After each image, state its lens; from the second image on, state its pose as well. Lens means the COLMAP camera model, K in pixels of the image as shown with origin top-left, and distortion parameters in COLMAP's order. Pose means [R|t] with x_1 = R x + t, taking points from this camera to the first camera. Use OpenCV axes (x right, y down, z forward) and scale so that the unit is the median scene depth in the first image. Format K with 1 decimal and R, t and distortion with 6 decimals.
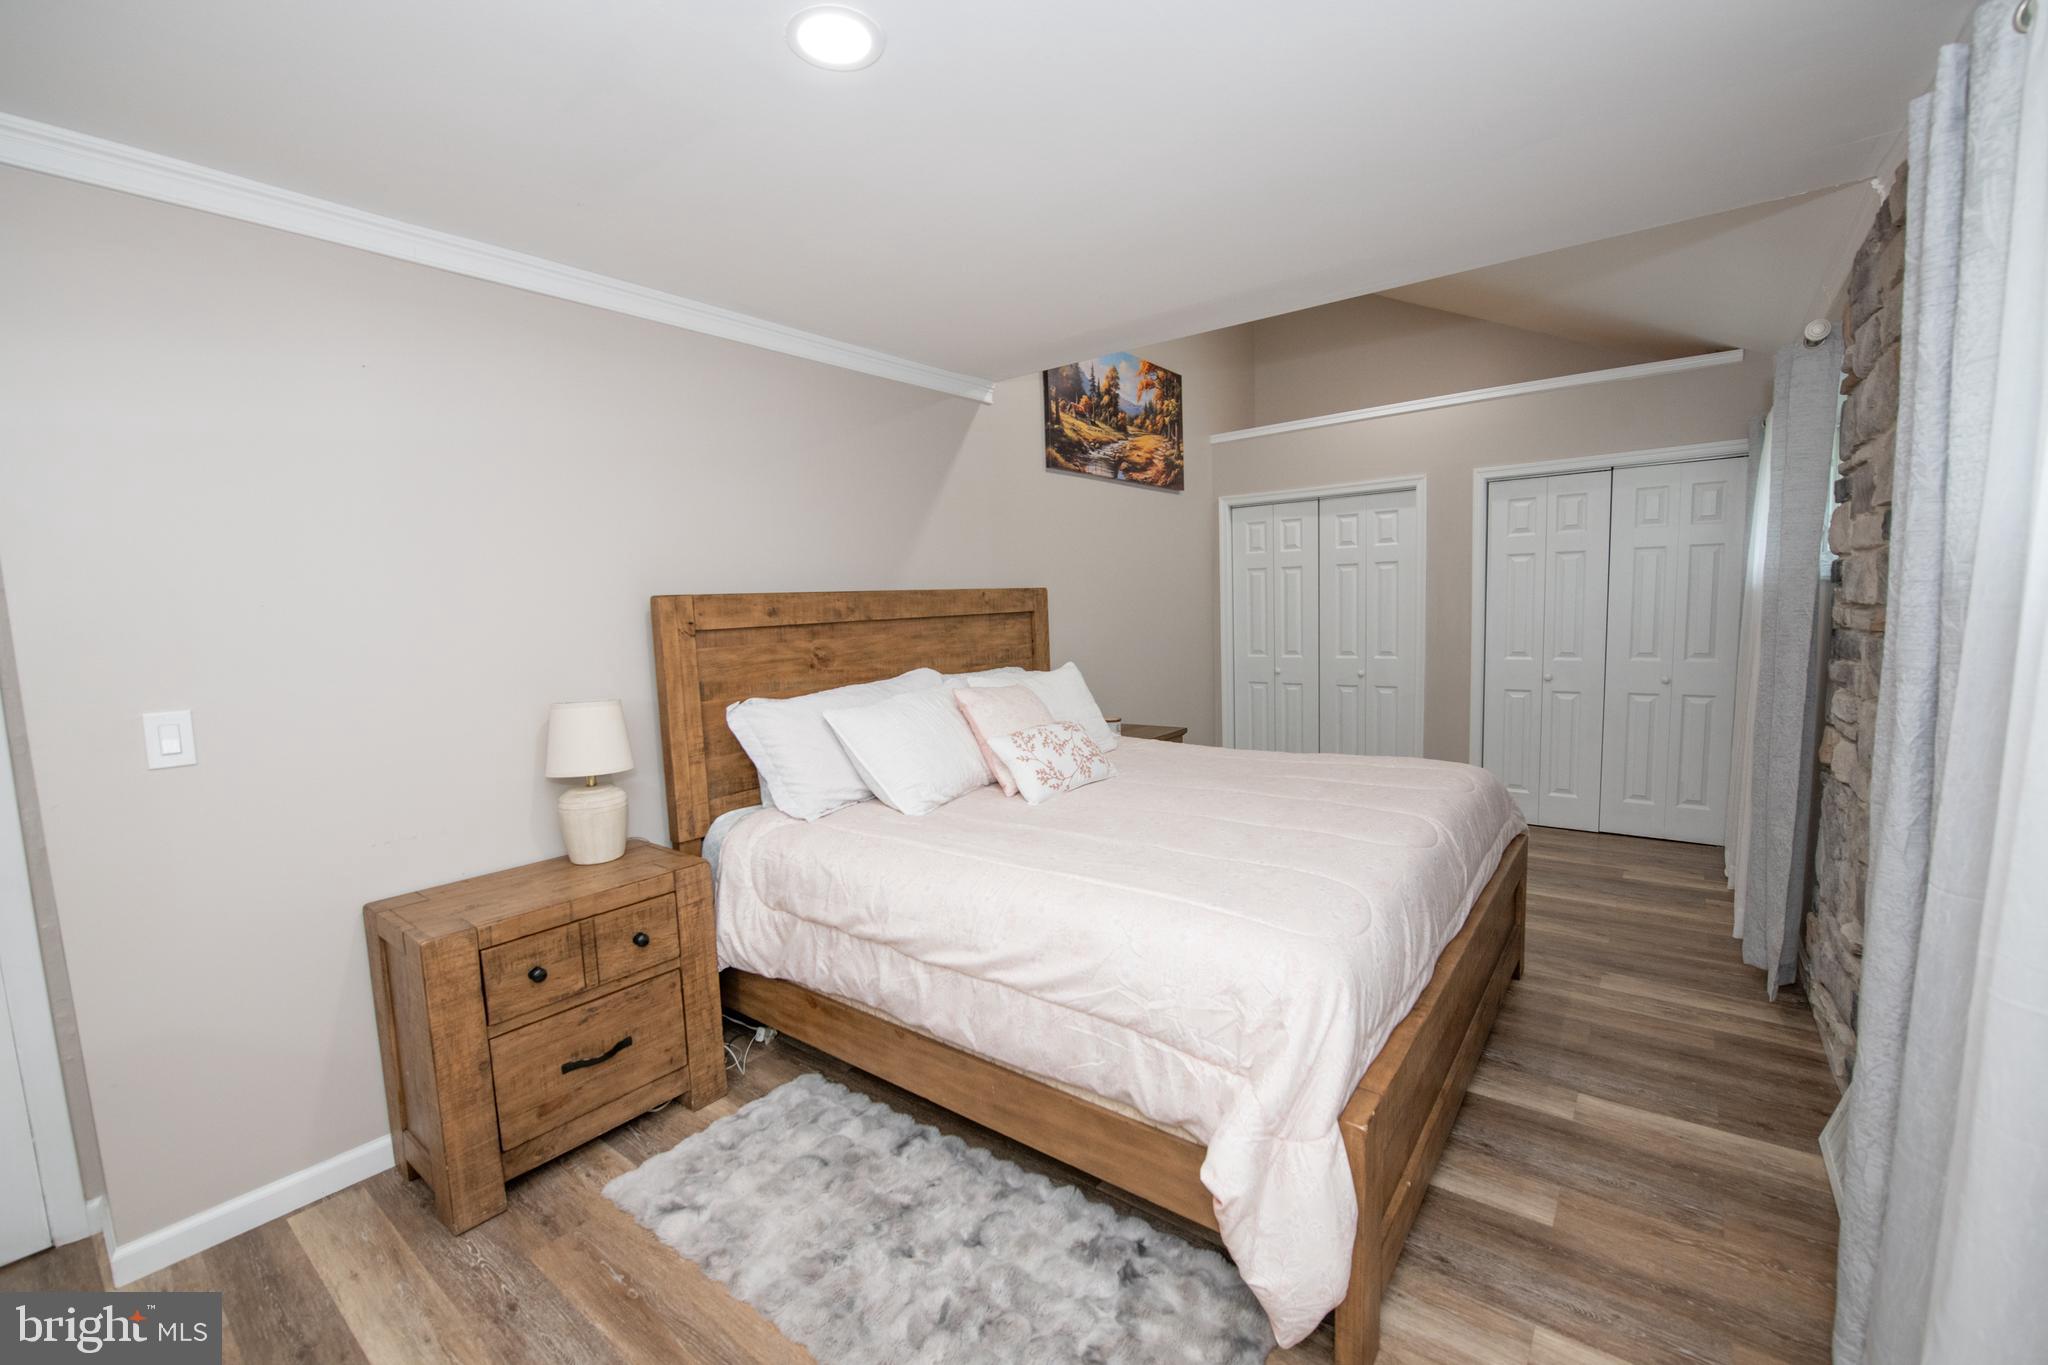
lens RADIAL K [[861.4, 0, 1043.6], [0, 861.4, 692.8], [0, 0, 1]] dist [-0.019205, -0.001301]
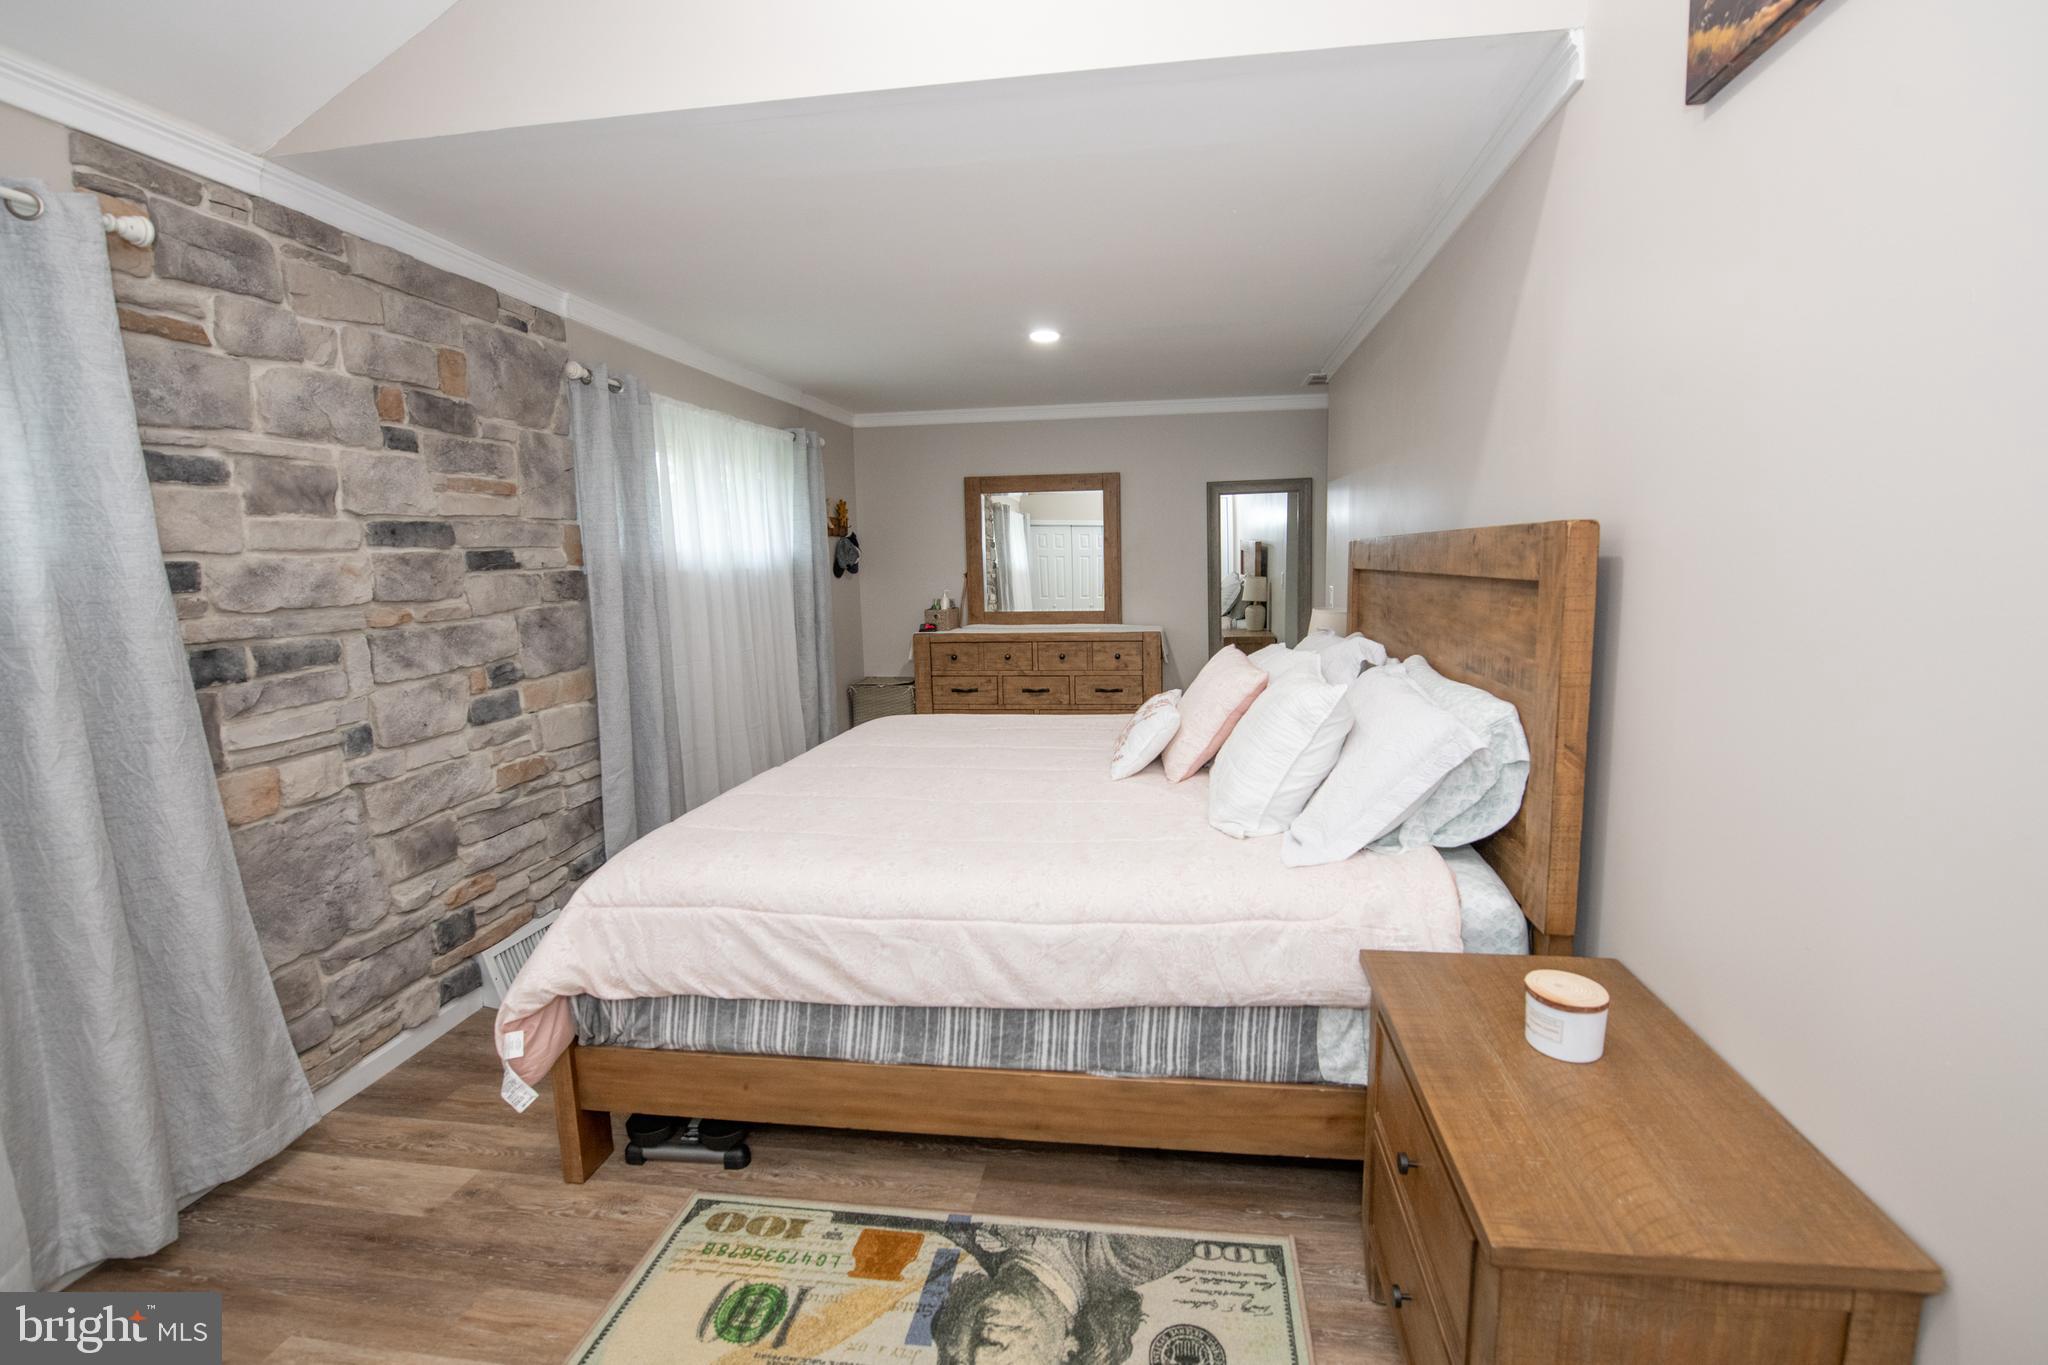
lens RADIAL K [[861.4, 0, 1059.0], [0, 861.4, 669.1], [0, 0, 1]] dist [-0.019205, -0.001301]
pose [[-0.878514, 0.111973, -0.464409, 0.347870], [-0.002289, 0.971145, 0.238480, -0.139398], [0.477712, 0.210571, -0.852908, 1.158795]]
